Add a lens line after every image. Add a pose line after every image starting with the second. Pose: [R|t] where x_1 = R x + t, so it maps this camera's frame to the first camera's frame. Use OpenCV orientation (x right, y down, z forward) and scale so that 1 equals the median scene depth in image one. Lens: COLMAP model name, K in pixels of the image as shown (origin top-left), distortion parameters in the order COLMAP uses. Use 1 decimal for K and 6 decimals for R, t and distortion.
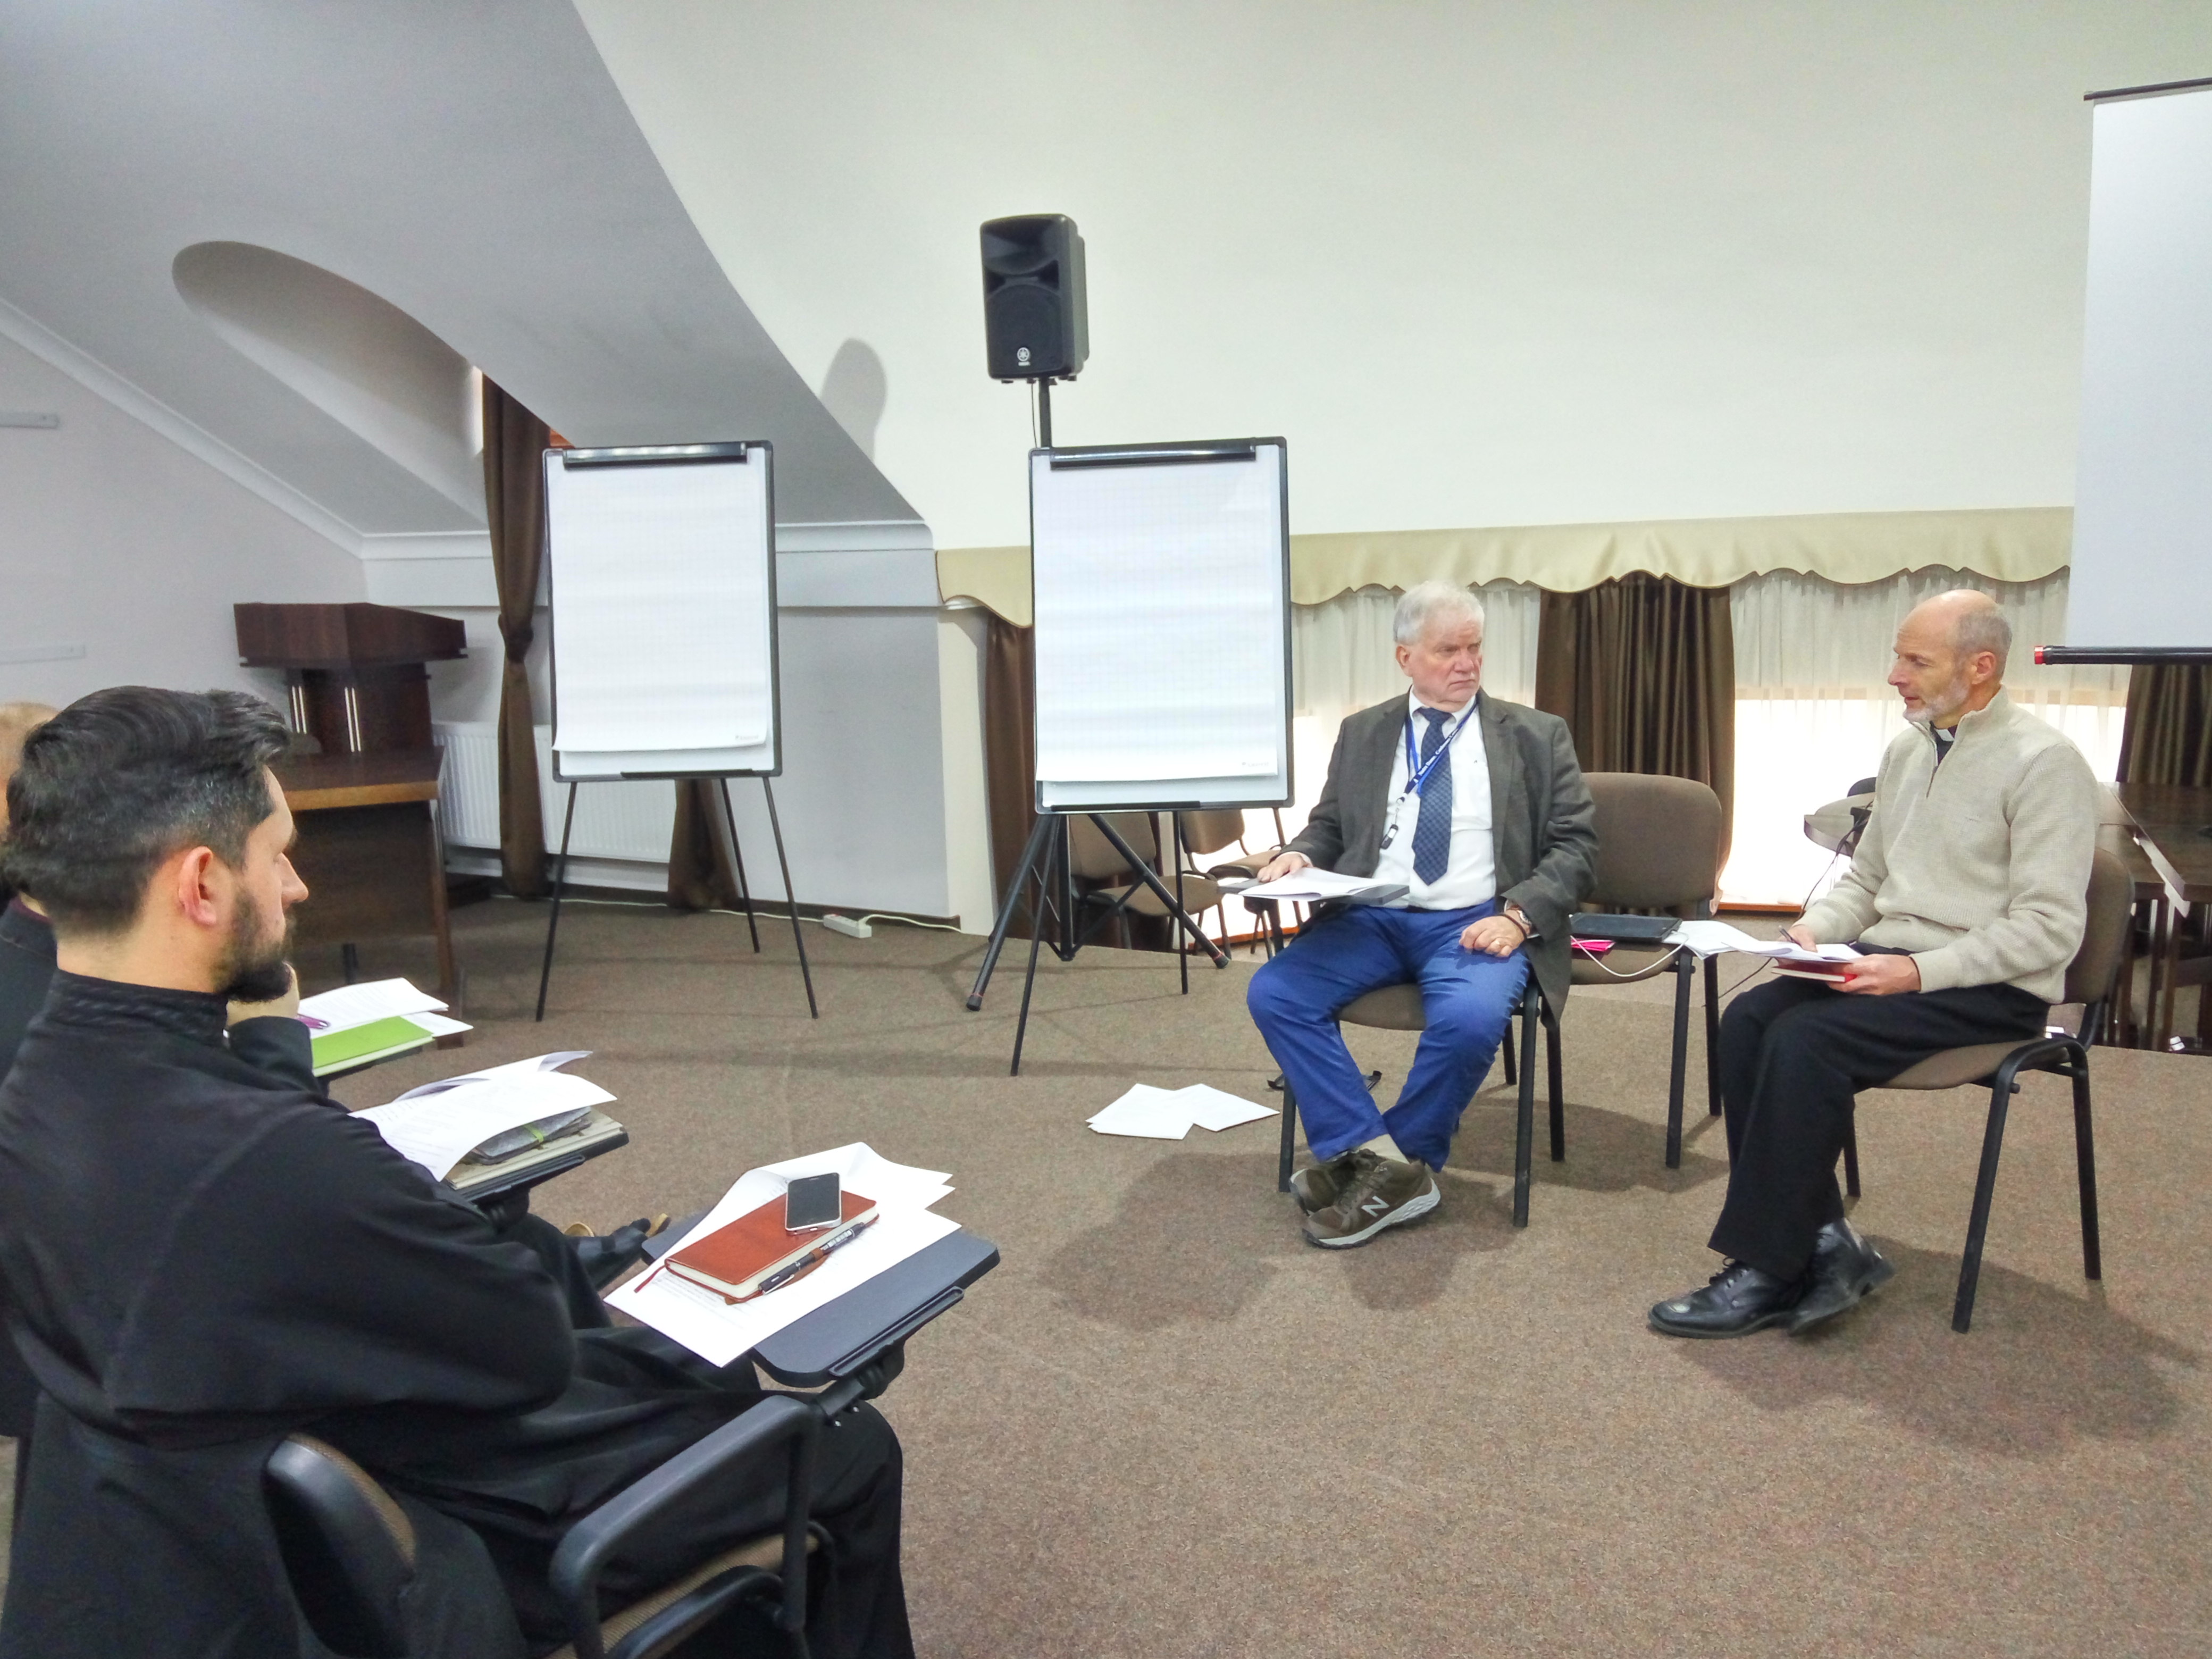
lens RADIAL K [[1722.7, 0, 1106.0], [0, 1722.7, 829.5], [0, 0, 1]] dist [0.080018, -0.120500]
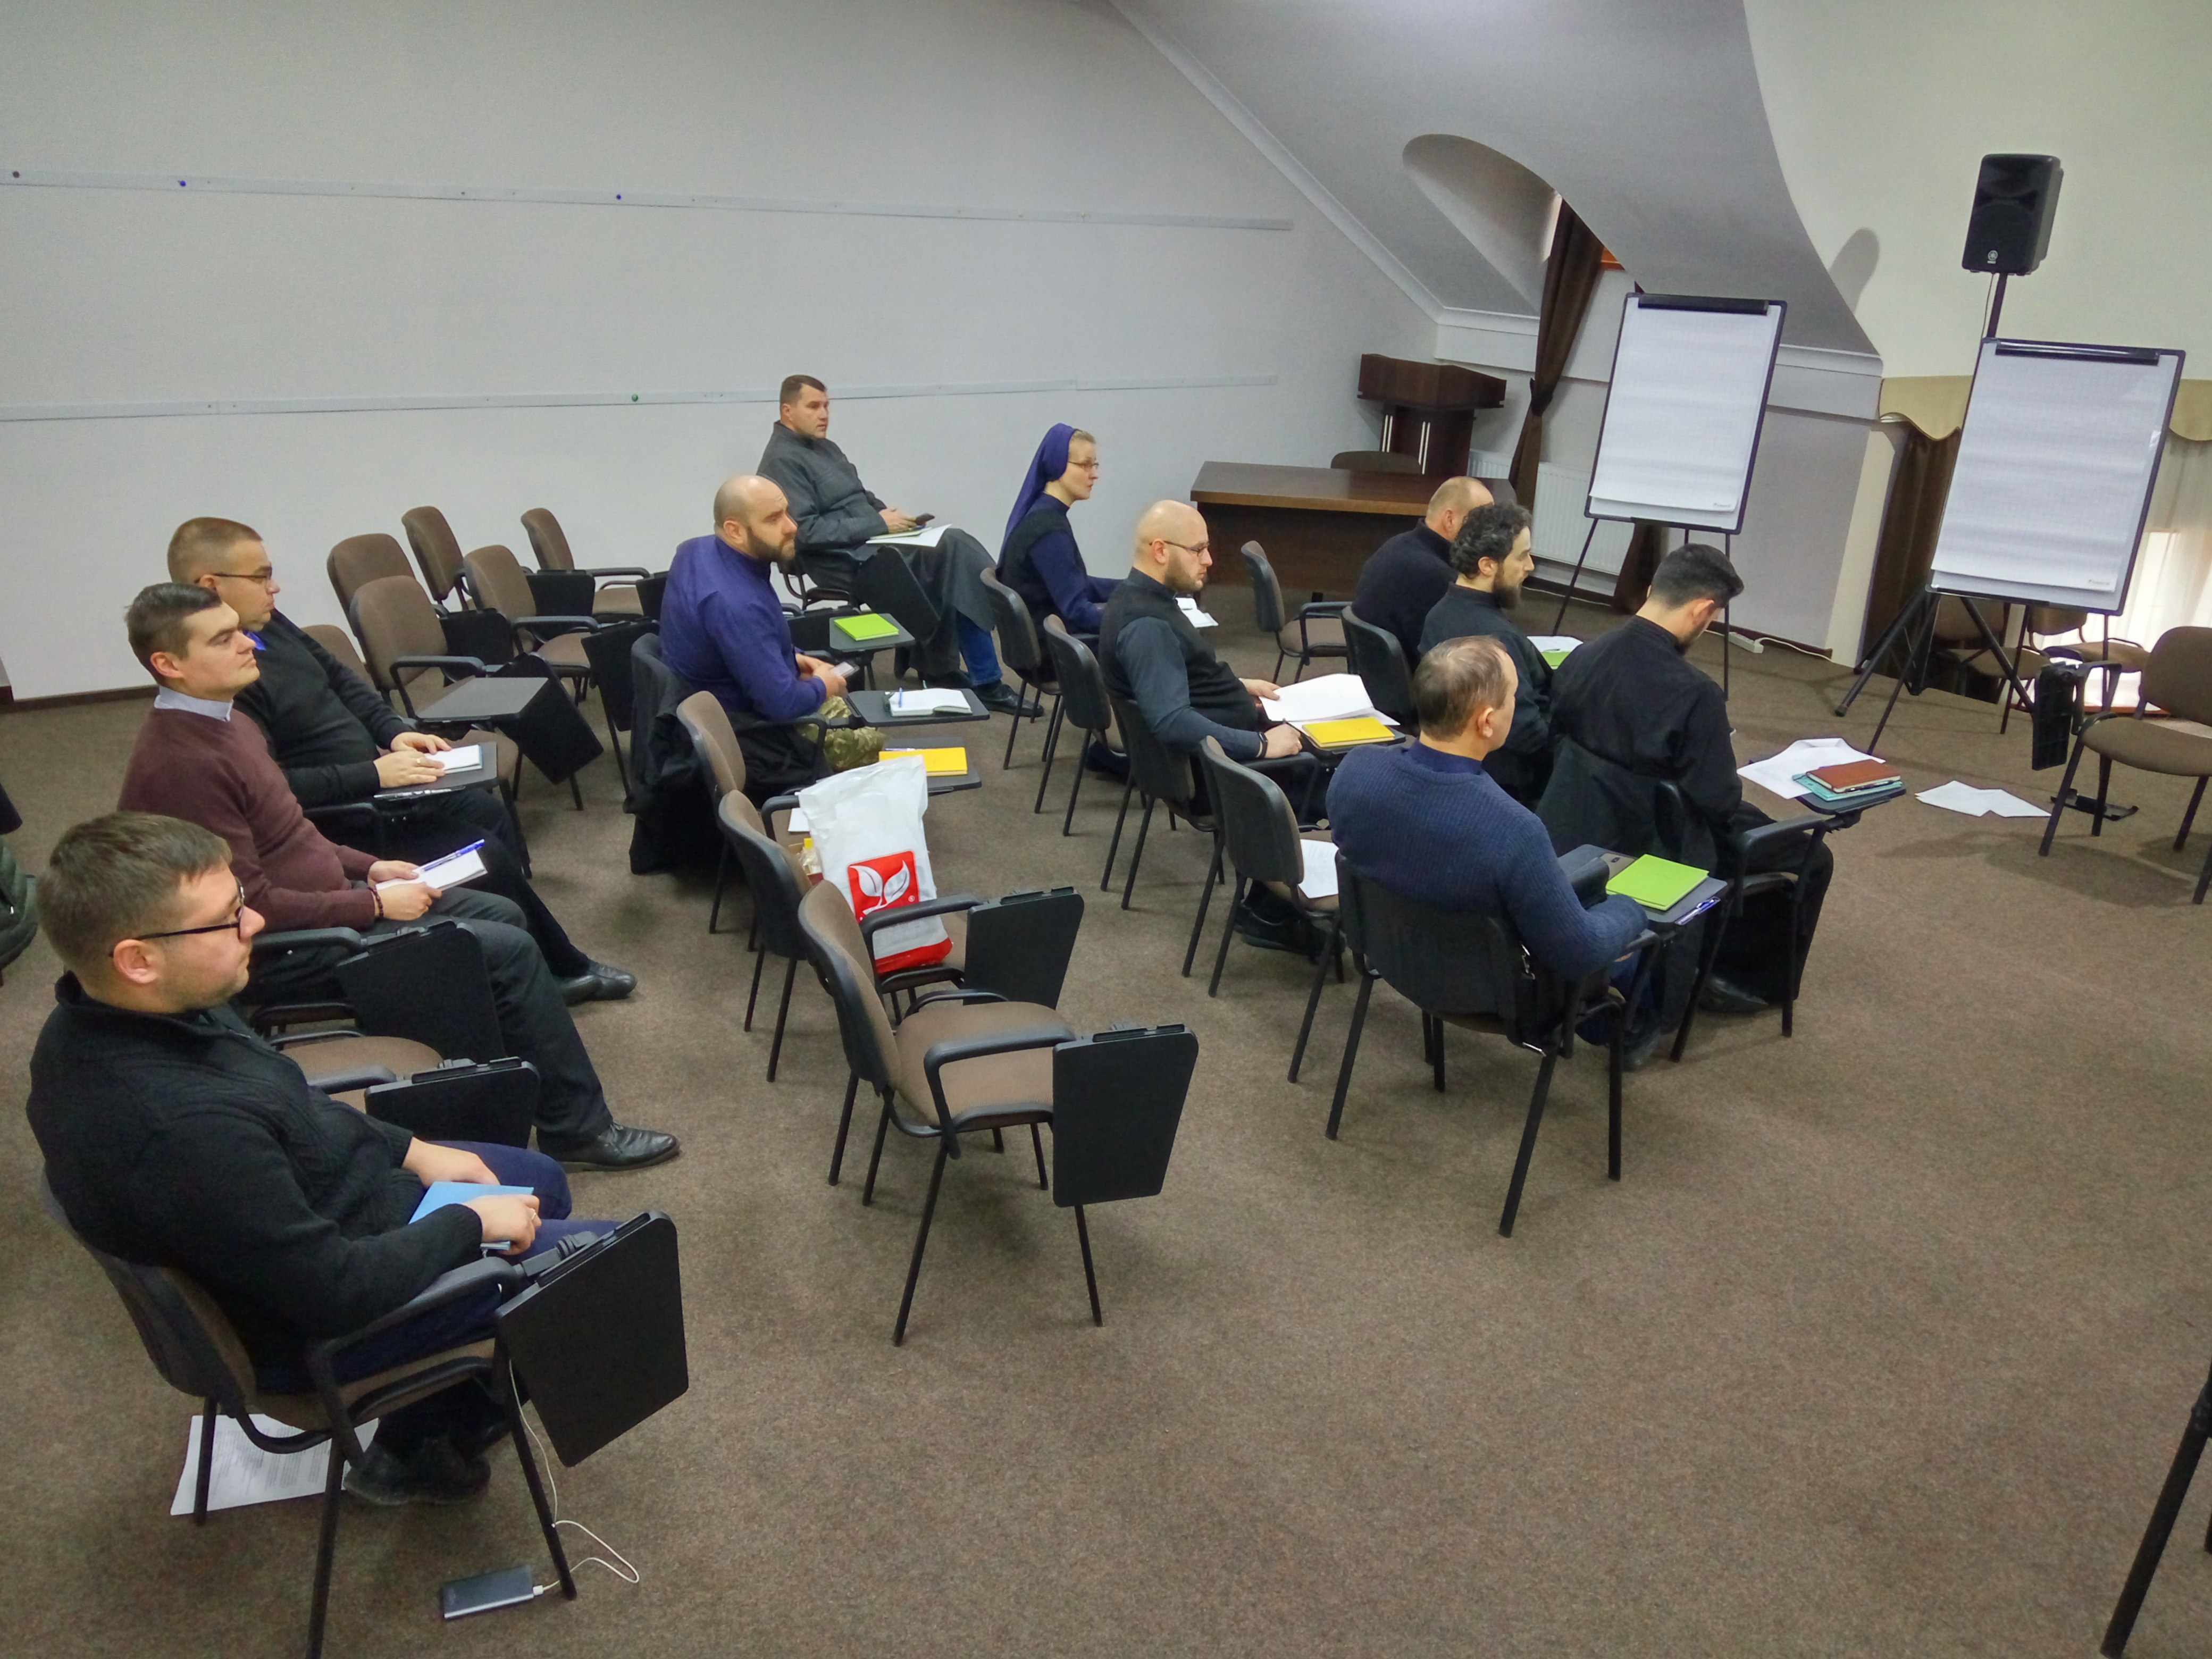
lens RADIAL K [[1722.7, 0, 1106.0], [0, 1722.7, 829.5], [0, 0, 1]] dist [0.080018, -0.120500]
pose [[0.893292, 0.222221, -0.390701, -0.031888], [-0.148647, 0.966381, 0.209790, -0.017917], [0.424185, -0.129327, 0.896293, -0.558237]]
